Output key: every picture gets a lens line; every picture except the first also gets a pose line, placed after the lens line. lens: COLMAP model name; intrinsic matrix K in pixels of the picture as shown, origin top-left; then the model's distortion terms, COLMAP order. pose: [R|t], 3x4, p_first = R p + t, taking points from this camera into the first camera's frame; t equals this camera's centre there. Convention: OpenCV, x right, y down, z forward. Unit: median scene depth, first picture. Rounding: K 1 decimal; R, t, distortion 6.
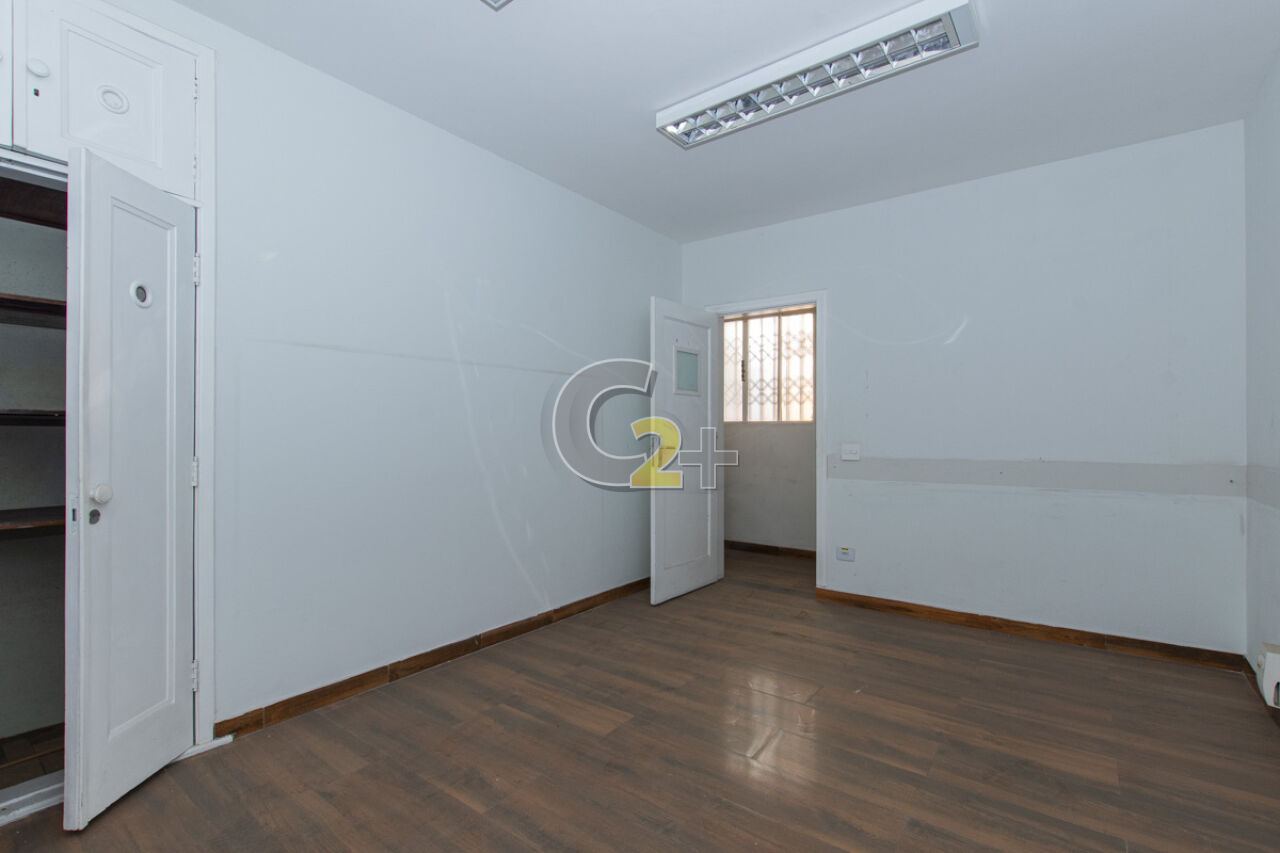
lens RADIAL K [[590.8, 0, 637.8], [0, 590.8, 426.6], [0, 0, 1]] dist [-0.000832, -0.000355]
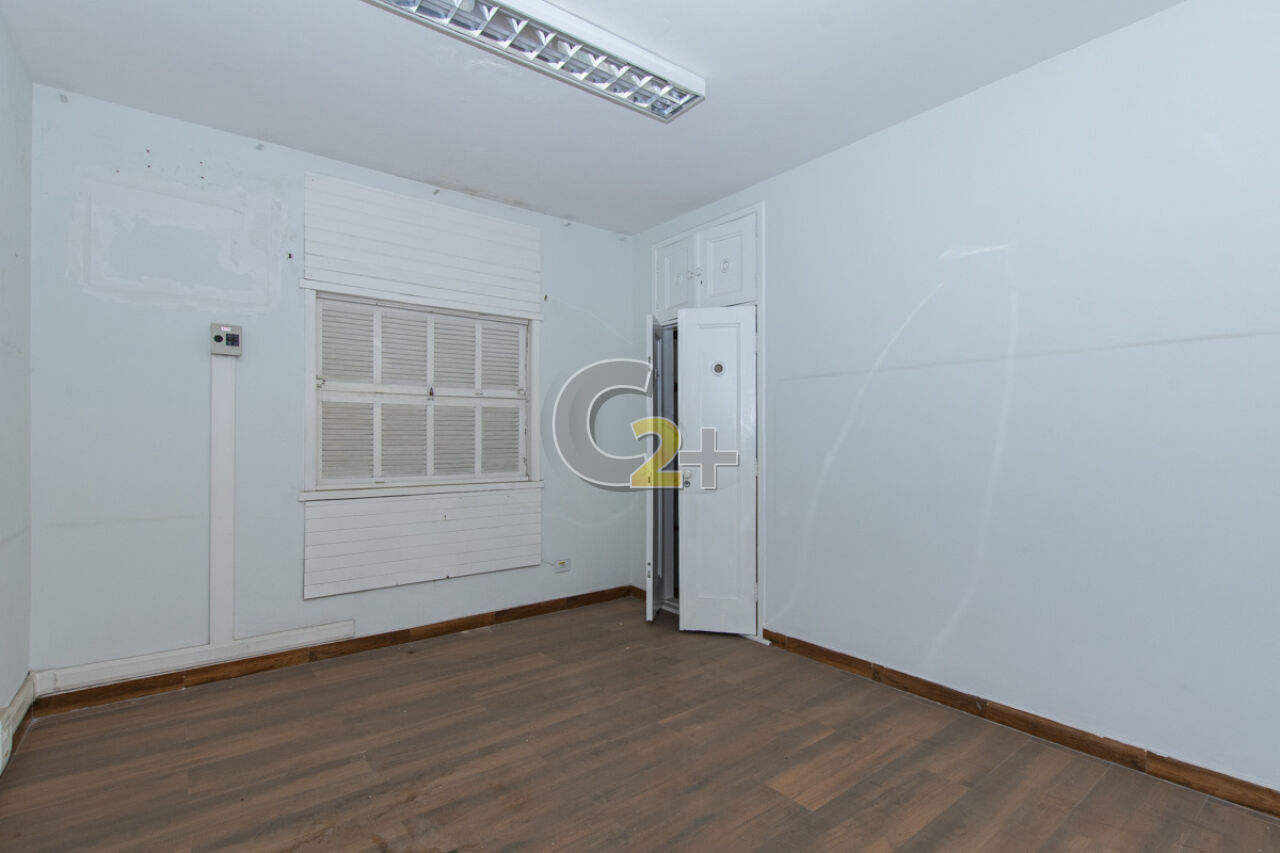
lens RADIAL K [[590.8, 0, 601.3], [0, 590.8, 439.4], [0, 0, 1]] dist [-0.000832, -0.000355]
pose [[-0.297422, -0.003599, -0.954739, 0.757750], [0.003563, 0.999982, -0.004879, 0.019553], [0.954739, -0.004853, -0.297404, 0.927024]]
